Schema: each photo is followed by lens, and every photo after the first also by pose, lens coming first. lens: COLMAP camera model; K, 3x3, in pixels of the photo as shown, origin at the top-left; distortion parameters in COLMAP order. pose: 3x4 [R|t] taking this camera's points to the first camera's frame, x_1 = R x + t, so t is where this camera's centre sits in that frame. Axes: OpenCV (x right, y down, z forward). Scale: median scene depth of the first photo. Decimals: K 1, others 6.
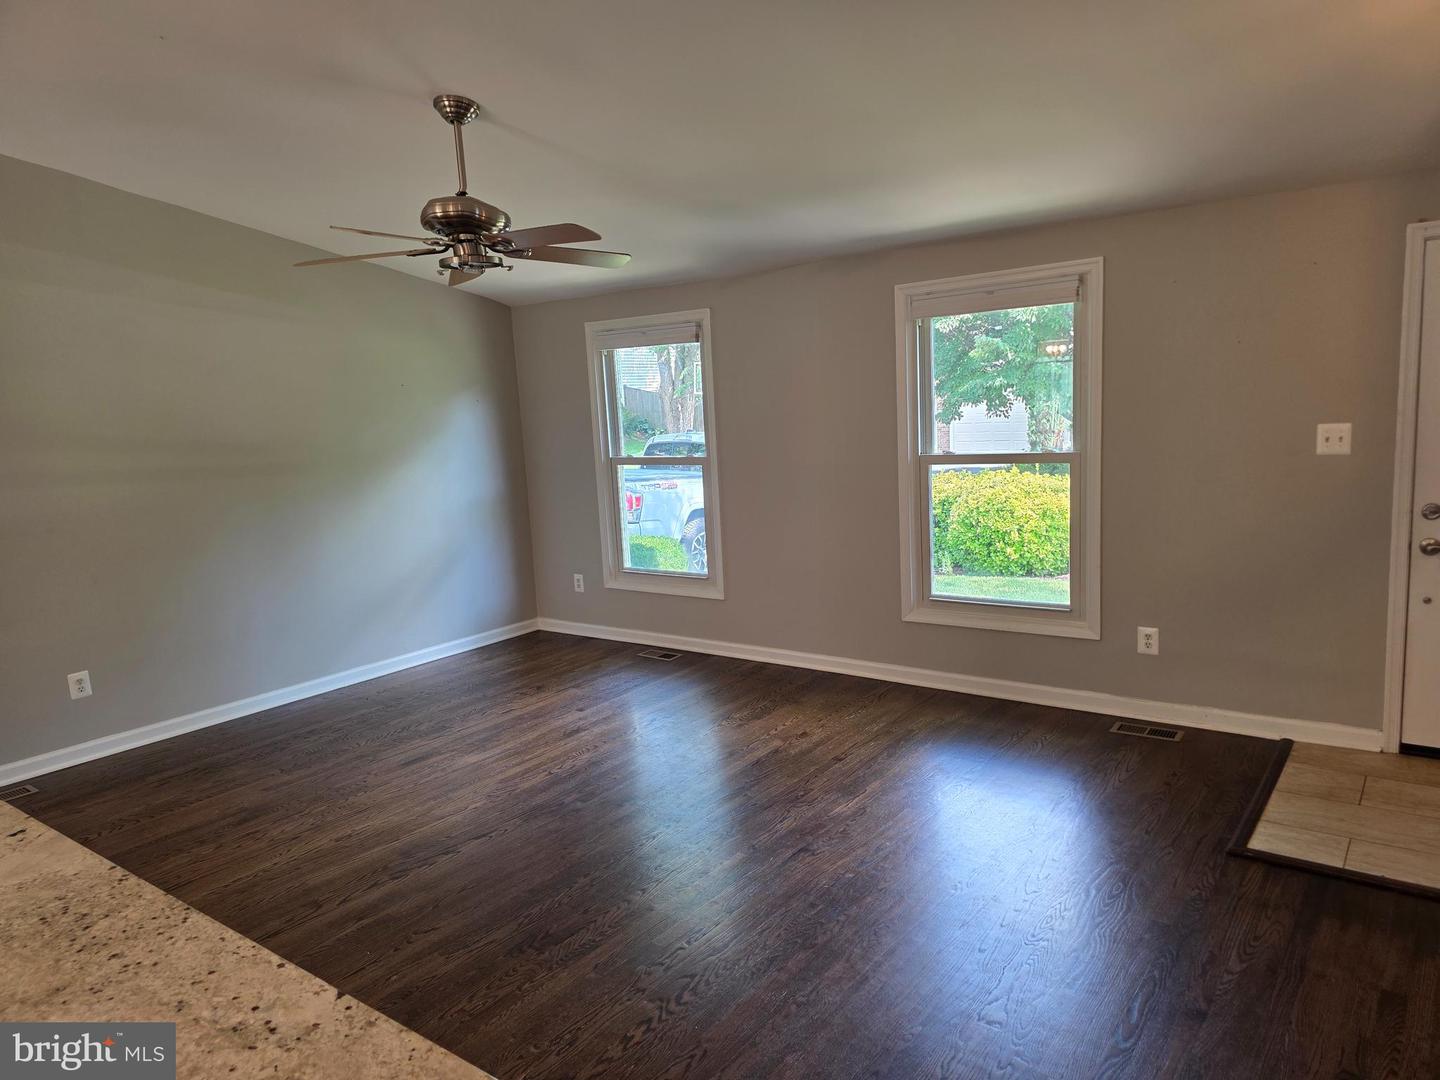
lens RADIAL K [[968.0, 0, 734.2], [0, 968.0, 531.7], [0, 0, 1]] dist [0.138777, -0.152709]
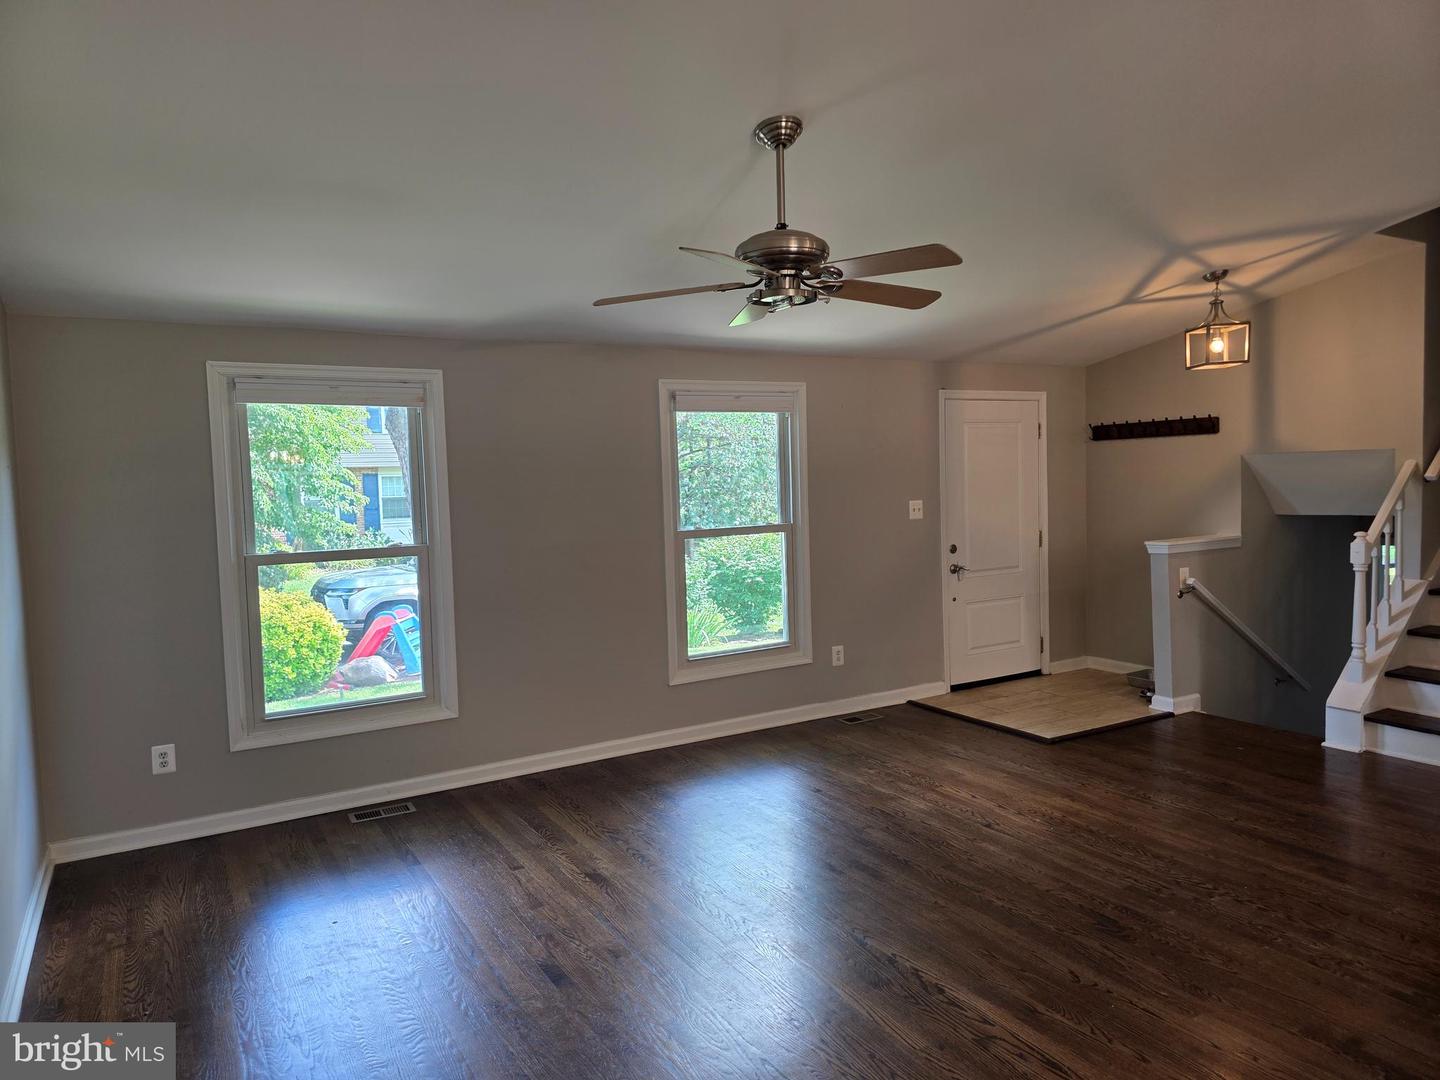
lens RADIAL K [[968.0, 0, 734.2], [0, 968.0, 531.7], [0, 0, 1]] dist [0.138777, -0.152709]
pose [[0.379023, -0.007807, 0.925354, -0.890523], [0.134688, 0.989781, -0.046817, -0.018369], [-0.915533, 0.142379, 0.376201, 0.583305]]
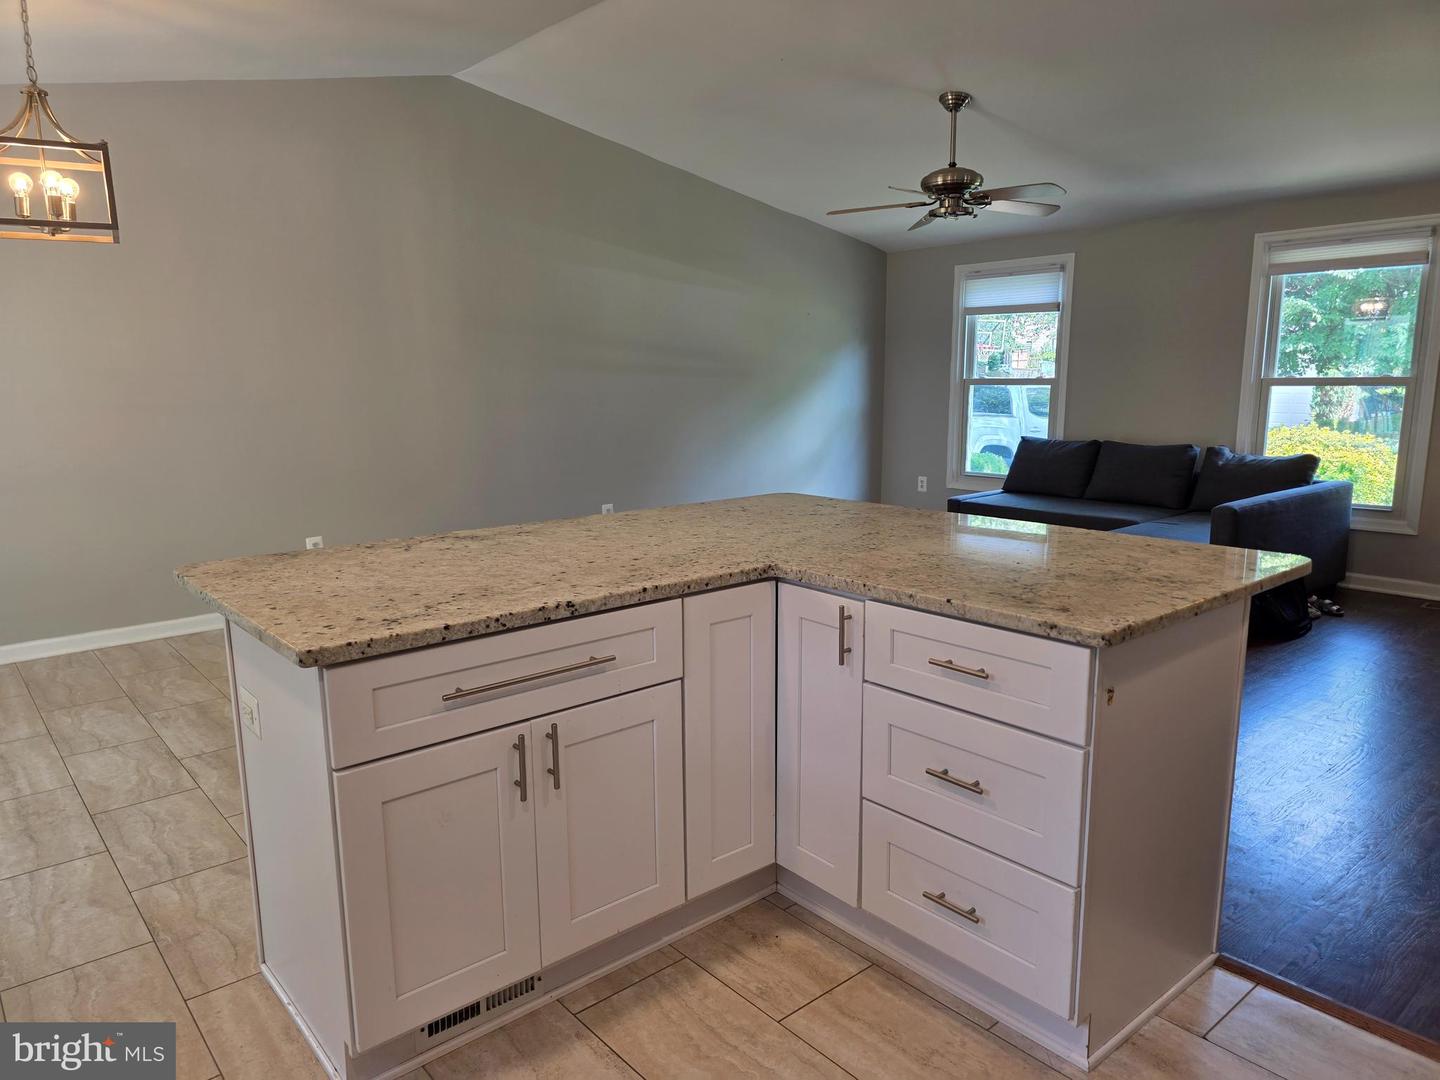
lens RADIAL K [[975.0, 0, 722.4], [0, 975.0, 565.3], [0, 0, 1]] dist [0.027148, -0.000521]
pose [[0.972409, 0.087111, -0.216409, -0.188635], [-0.071779, 0.994386, 0.077743, 0.112178], [0.221966, -0.060064, 0.973203, -0.364299]]
